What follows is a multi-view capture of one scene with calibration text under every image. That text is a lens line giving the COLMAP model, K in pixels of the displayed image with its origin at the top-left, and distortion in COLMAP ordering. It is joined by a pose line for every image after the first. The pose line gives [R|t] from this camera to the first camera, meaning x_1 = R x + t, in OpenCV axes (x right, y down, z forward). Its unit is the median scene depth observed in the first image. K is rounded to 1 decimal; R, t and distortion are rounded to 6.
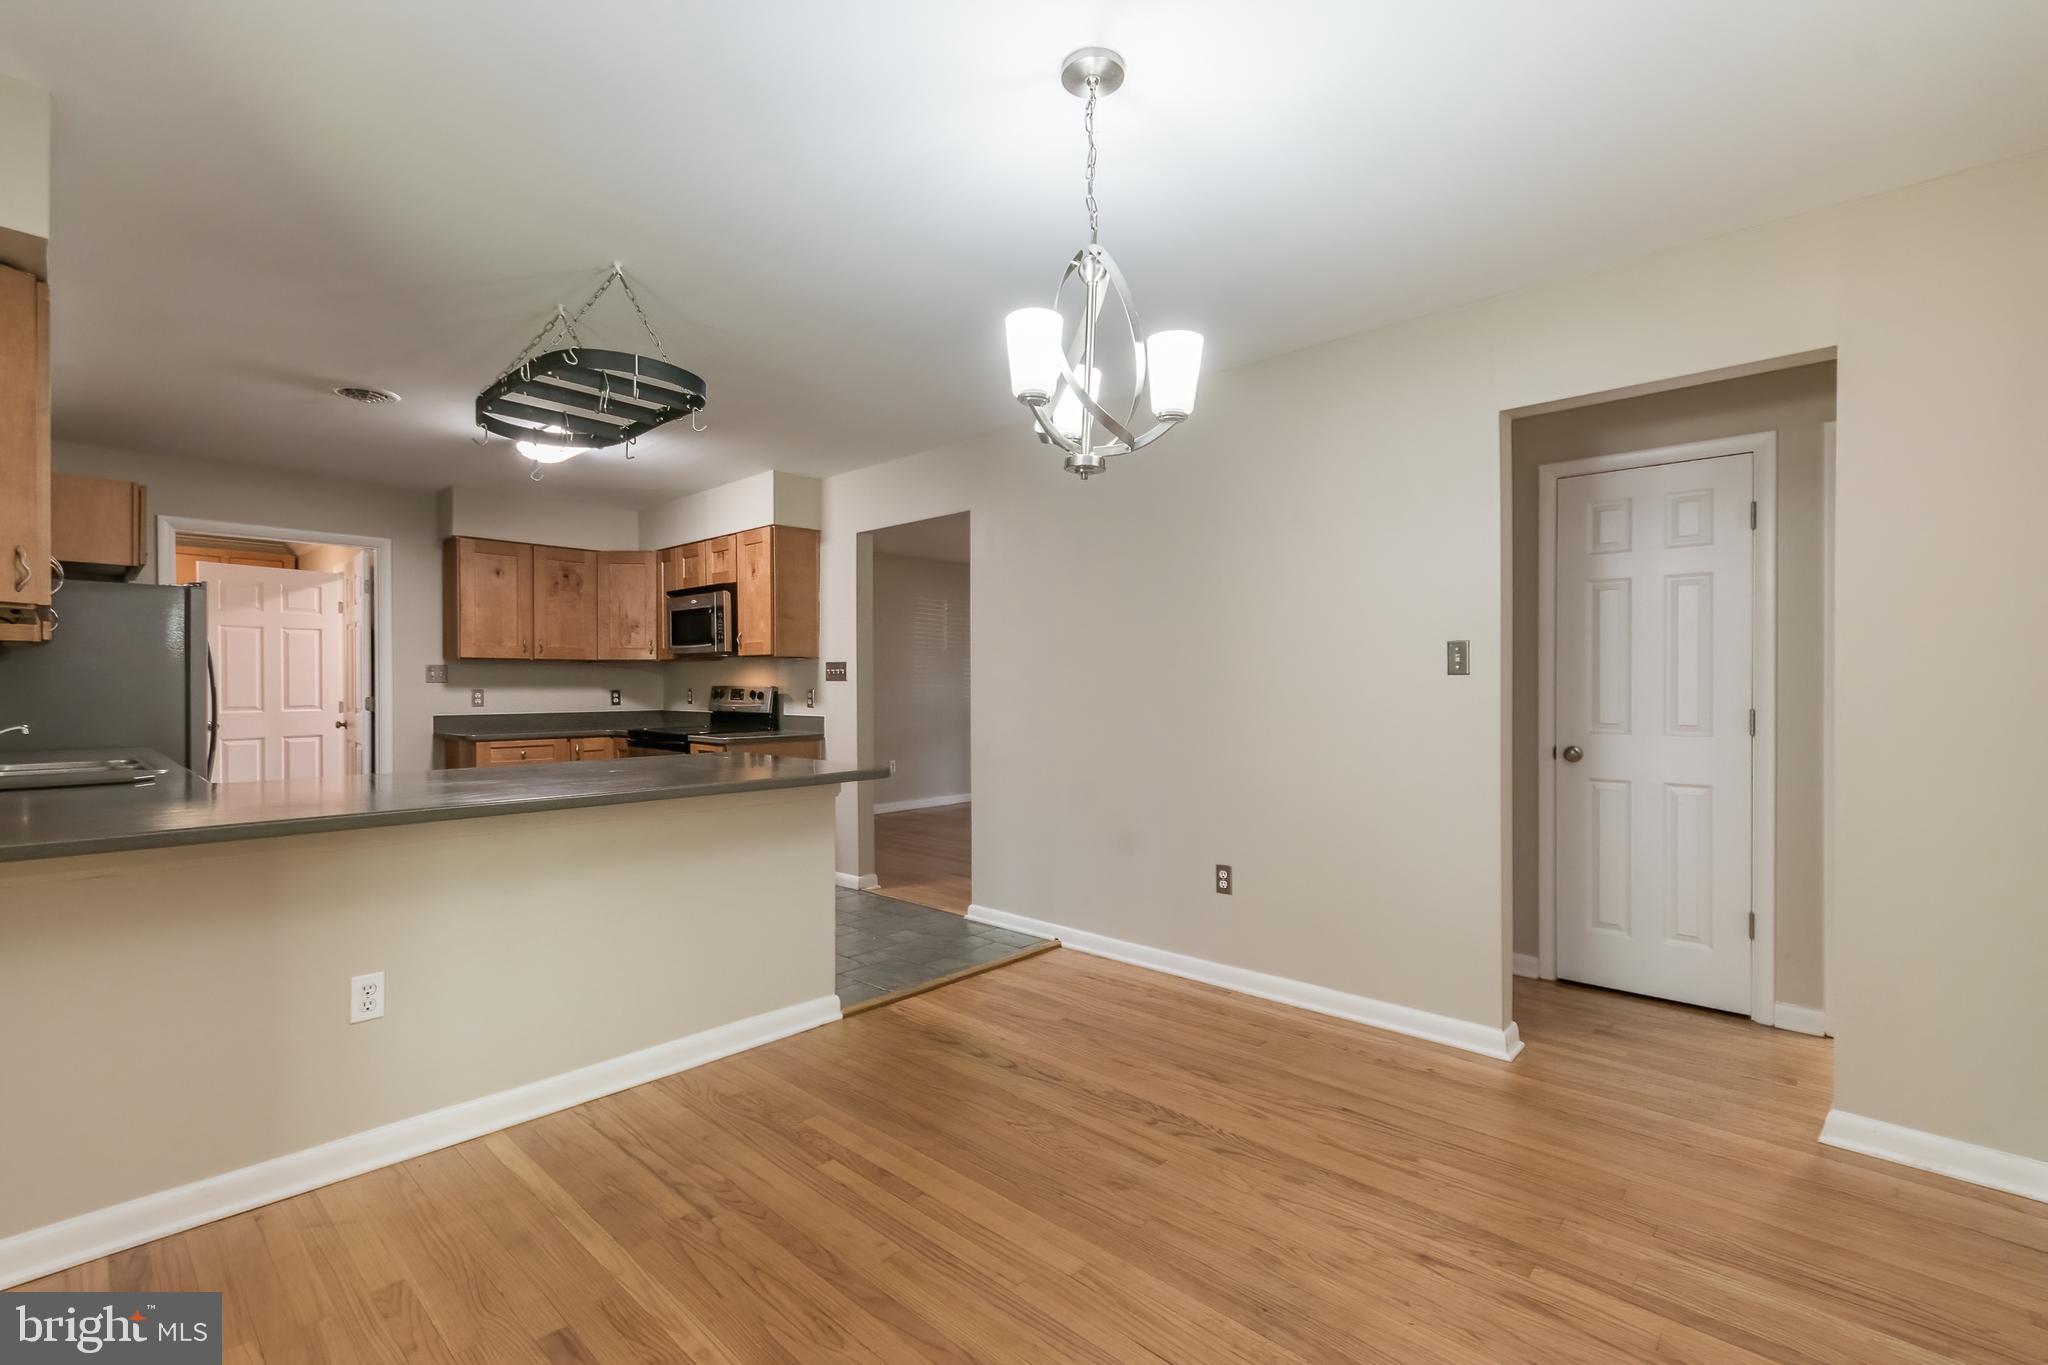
lens RADIAL K [[902.2, 0, 1024.0], [0, 902.2, 682.5], [0, 0, 1]] dist [-0.000402, 0.000063]
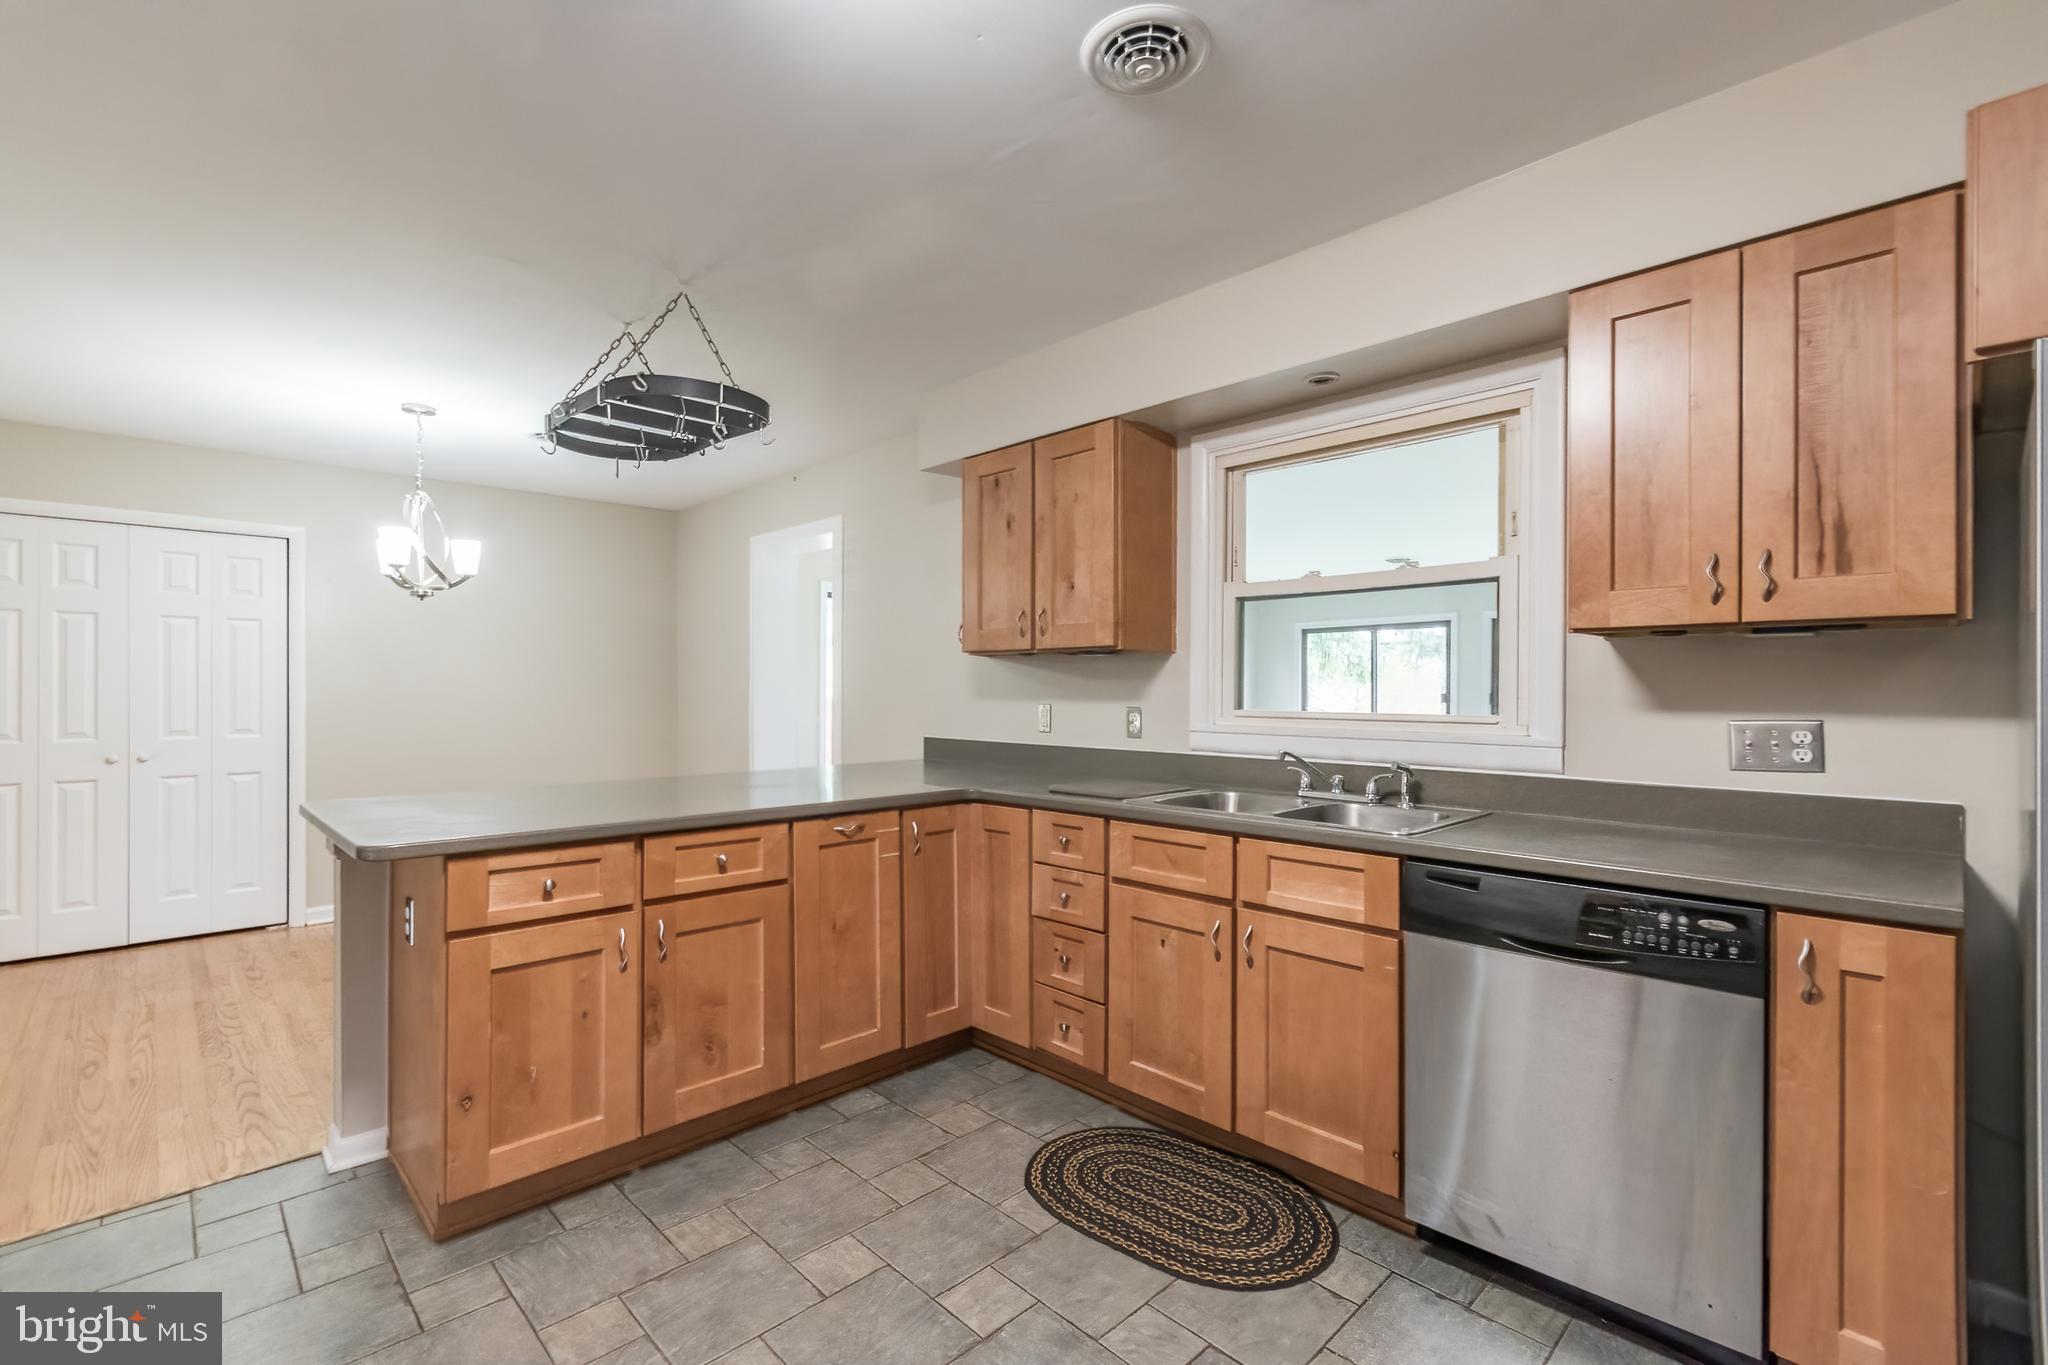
lens RADIAL K [[897.6, 0, 995.3], [0, 897.6, 685.8], [0, 0, 1]] dist [0.002169, 0.000398]
pose [[-0.997375, -0.001004, 0.072408, -0.482324], [-0.001447, 0.999981, -0.006071, -0.005090], [-0.072401, -0.006160, -0.997357, 1.020214]]
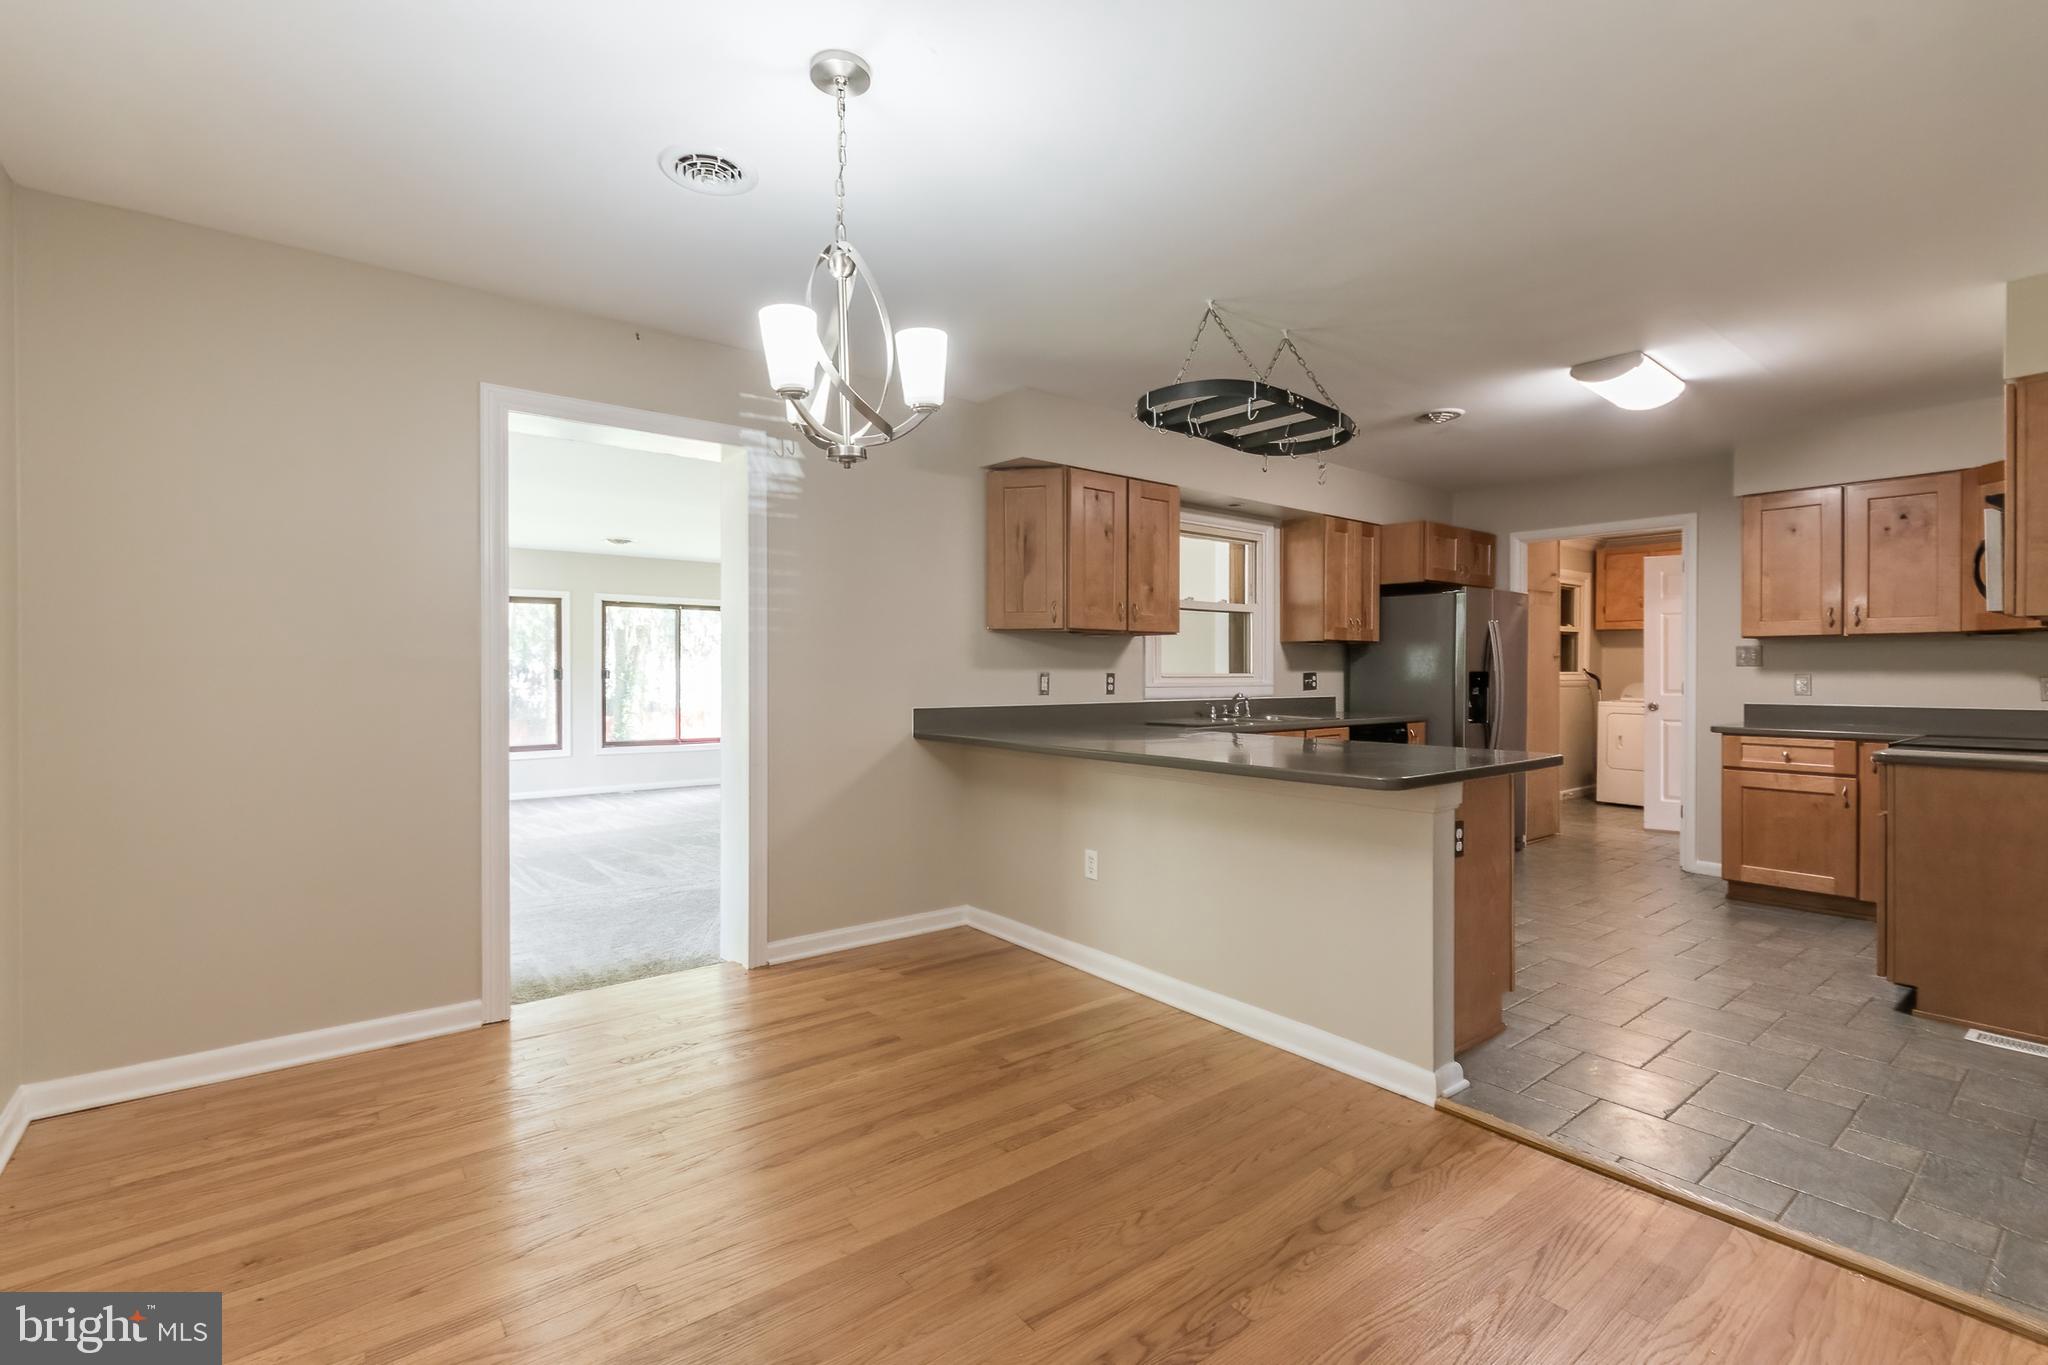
lens RADIAL K [[921.5, 0, 1006.0], [0, 921.5, 674.2], [0, 0, 1]] dist [-0.001761, -0.004381]
pose [[-0.168481, 0.003899, -0.985697, 0.370062], [0.002730, 0.999990, 0.003489, 0.003133], [0.985701, -0.002103, -0.168490, 0.464507]]
